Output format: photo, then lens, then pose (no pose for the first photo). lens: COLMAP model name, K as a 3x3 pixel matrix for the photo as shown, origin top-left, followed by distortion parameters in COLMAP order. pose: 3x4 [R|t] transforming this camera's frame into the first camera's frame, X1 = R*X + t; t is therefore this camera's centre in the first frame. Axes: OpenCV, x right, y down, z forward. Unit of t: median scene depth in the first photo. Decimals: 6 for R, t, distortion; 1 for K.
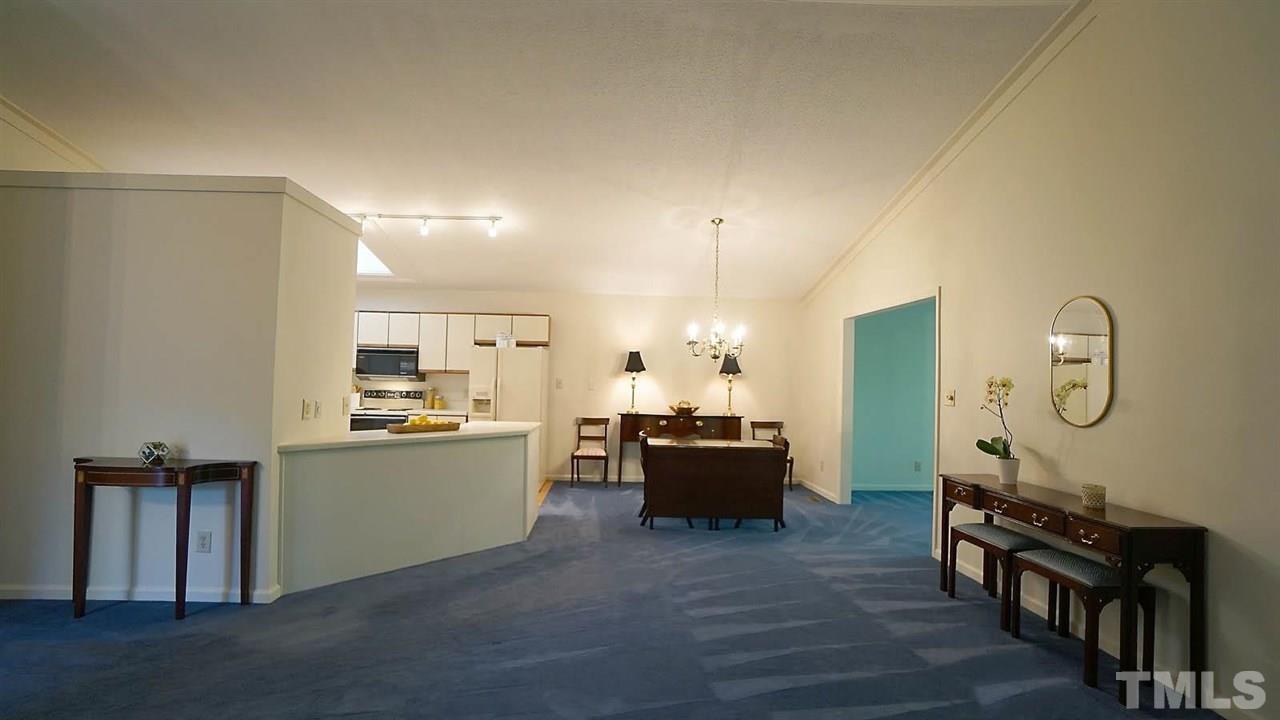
lens RADIAL K [[569.9, 0, 618.7], [0, 569.9, 365.2], [0, 0, 1]] dist [-0.049537, 0.004814]
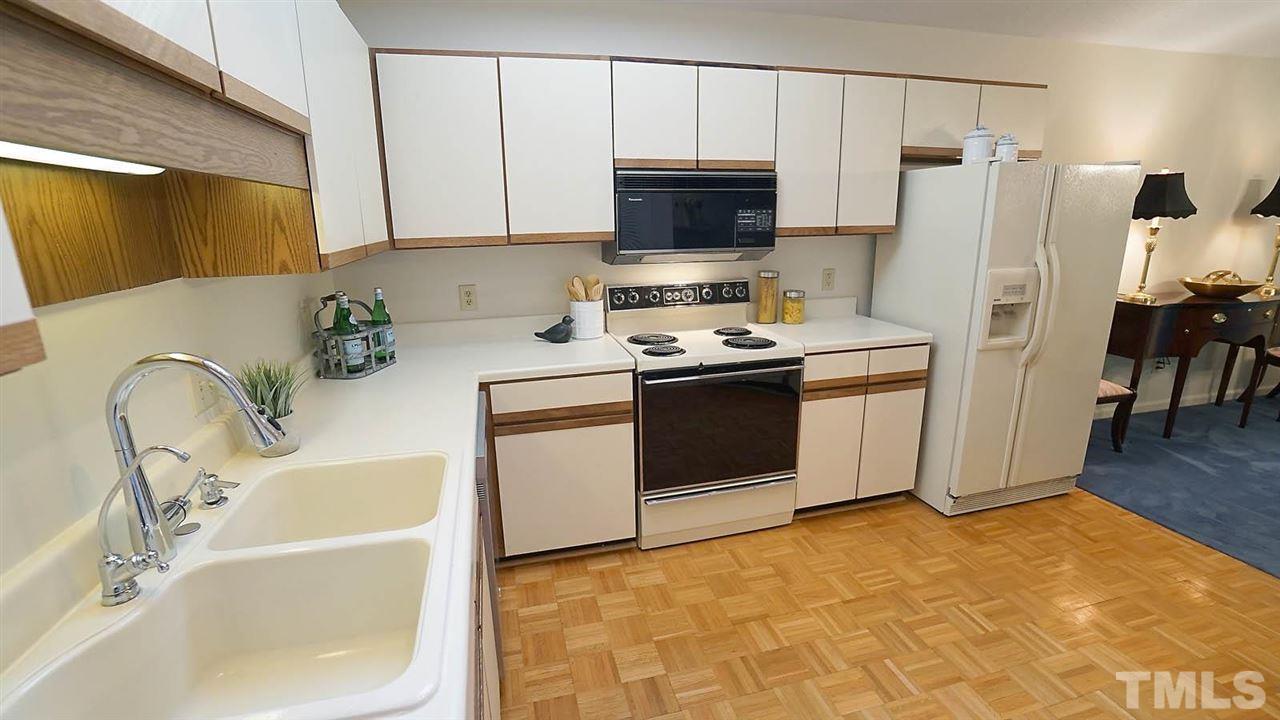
lens RADIAL K [[569.9, 0, 637.8], [0, 569.9, 359.7], [0, 0, 1]] dist [-0.049537, 0.004814]
pose [[0.975356, -0.091607, 0.200719, -0.523757], [0.033196, 0.960305, 0.276970, -0.016258], [-0.218124, -0.263481, 0.939681, 0.635855]]
